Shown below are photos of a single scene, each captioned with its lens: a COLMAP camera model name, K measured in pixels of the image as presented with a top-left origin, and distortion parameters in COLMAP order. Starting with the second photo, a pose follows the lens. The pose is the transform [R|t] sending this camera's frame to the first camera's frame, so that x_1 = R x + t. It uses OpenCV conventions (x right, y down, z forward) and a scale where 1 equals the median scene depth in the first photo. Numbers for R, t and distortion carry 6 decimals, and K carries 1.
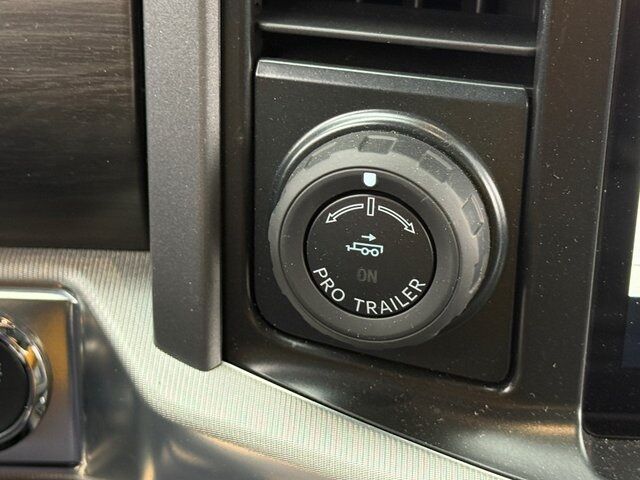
lens RADIAL K [[1323.5, 0, 319.1], [0, 1323.5, 239.6], [0, 0, 1]] dist [0.138157, 0.000000]
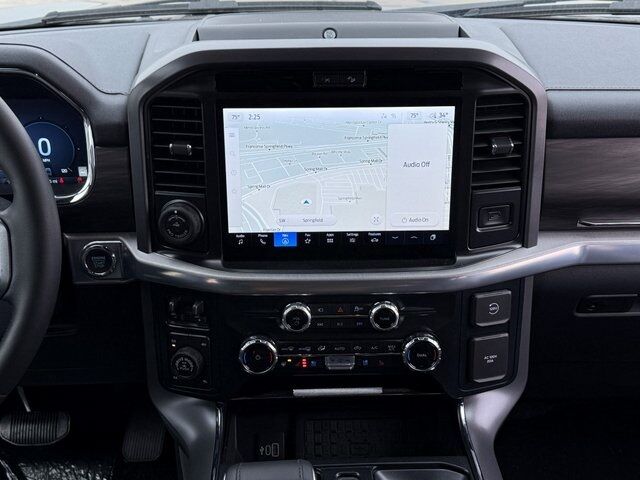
lens RADIAL K [[797.5, 0, 333.6], [0, 797.5, 241.5], [0, 0, 1]] dist [0.055455, 0.000000]
pose [[0.995179, -0.040172, 0.089467, 0.364739], [0.046567, 0.996418, -0.070583, 0.320264], [-0.086311, 0.074409, 0.993486, -2.186836]]
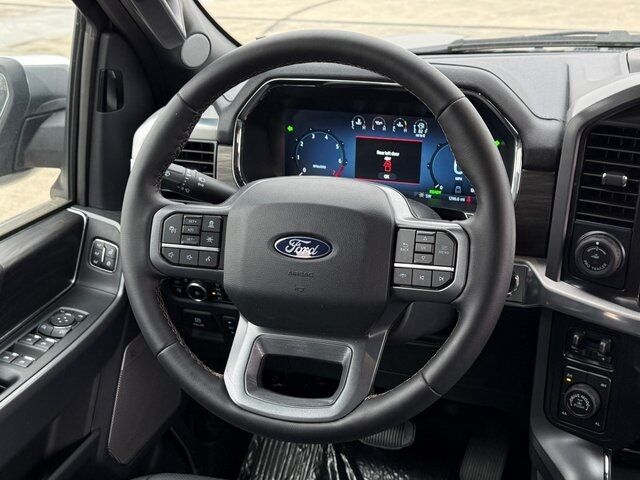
lens RADIAL K [[797.5, 0, 319.5], [0, 797.5, 239.7], [0, 0, 1]] dist [0.055455, 0.000000]
pose [[0.959090, 0.093359, -0.267265, -0.161105], [-0.124302, 0.987063, -0.101267, 0.380115], [0.254353, 0.130346, 0.958287, -2.217424]]
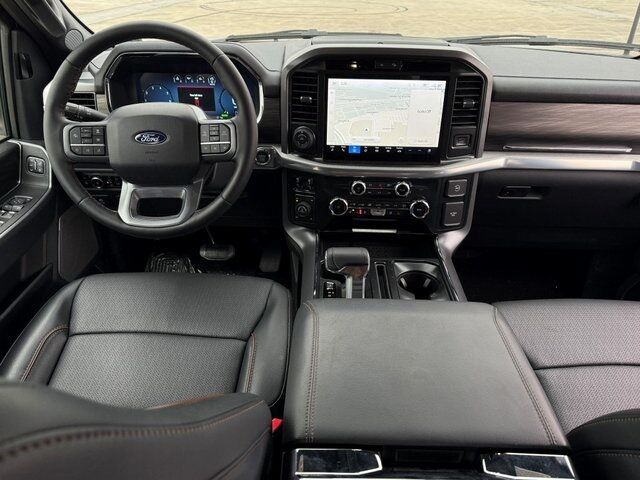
lens RADIAL K [[458.5, 0, 325.1], [0, 458.5, 244.9], [0, 0, 1]] dist [0.040277, -0.063687]
pose [[0.999544, 0.000427, 0.030180, 0.109299], [-0.001327, 0.999555, 0.029814, 0.739249], [-0.030154, -0.029841, 0.999100, -2.702121]]
